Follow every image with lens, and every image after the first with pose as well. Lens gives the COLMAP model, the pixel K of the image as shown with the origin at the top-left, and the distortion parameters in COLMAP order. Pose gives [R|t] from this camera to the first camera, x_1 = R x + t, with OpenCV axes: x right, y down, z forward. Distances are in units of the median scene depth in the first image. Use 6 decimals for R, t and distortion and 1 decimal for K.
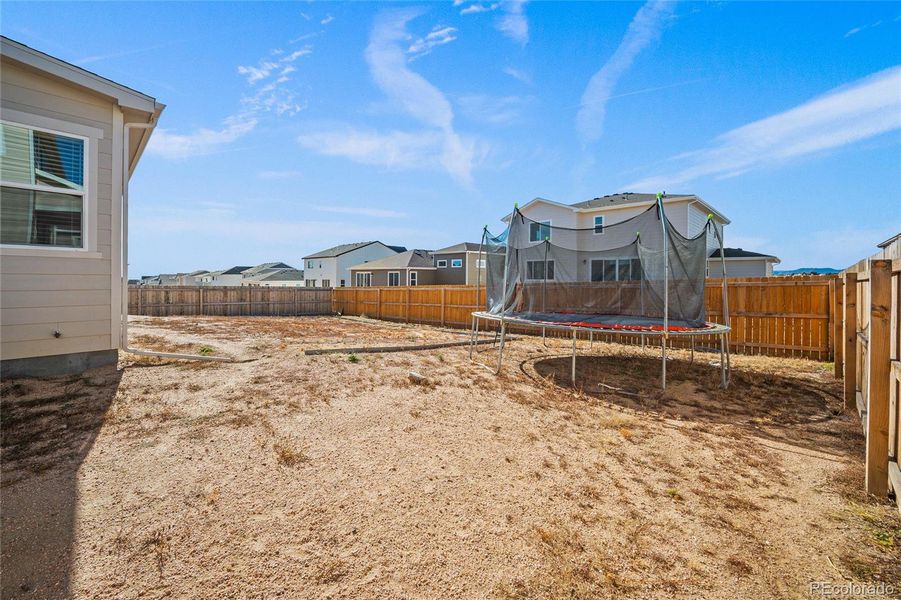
lens RADIAL K [[358.4, 0, 442.7], [0, 358.4, 286.6], [0, 0, 1]] dist [-0.000012, 0.000040]
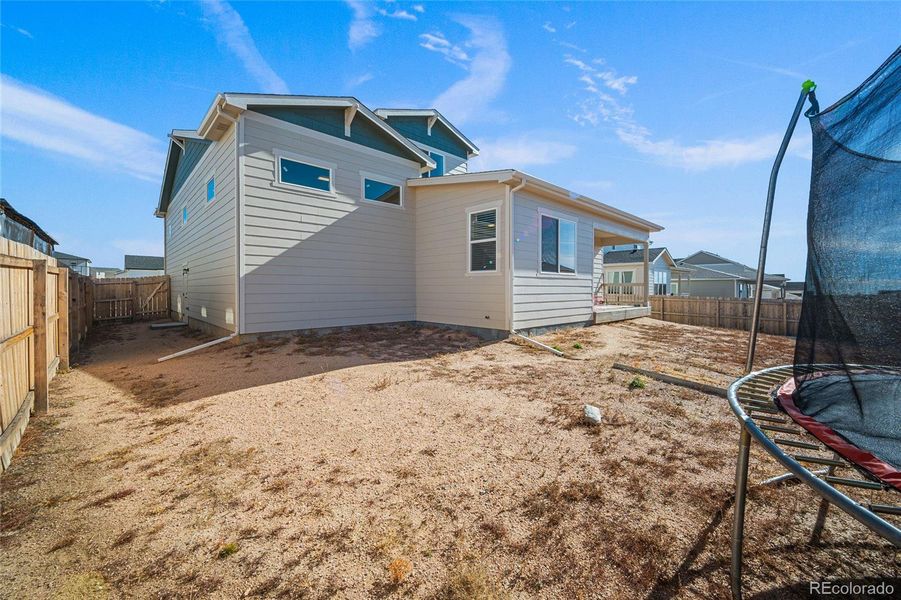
lens RADIAL K [[353.4, 0, 449.7], [0, 353.4, 296.8], [0, 0, 1]] dist [-0.000408, -0.000073]
pose [[-0.013259, 0.013187, -0.999825, 1.118192], [-0.024948, 0.999597, 0.013515, 0.007529], [0.999601, 0.025123, -0.012925, 1.181707]]
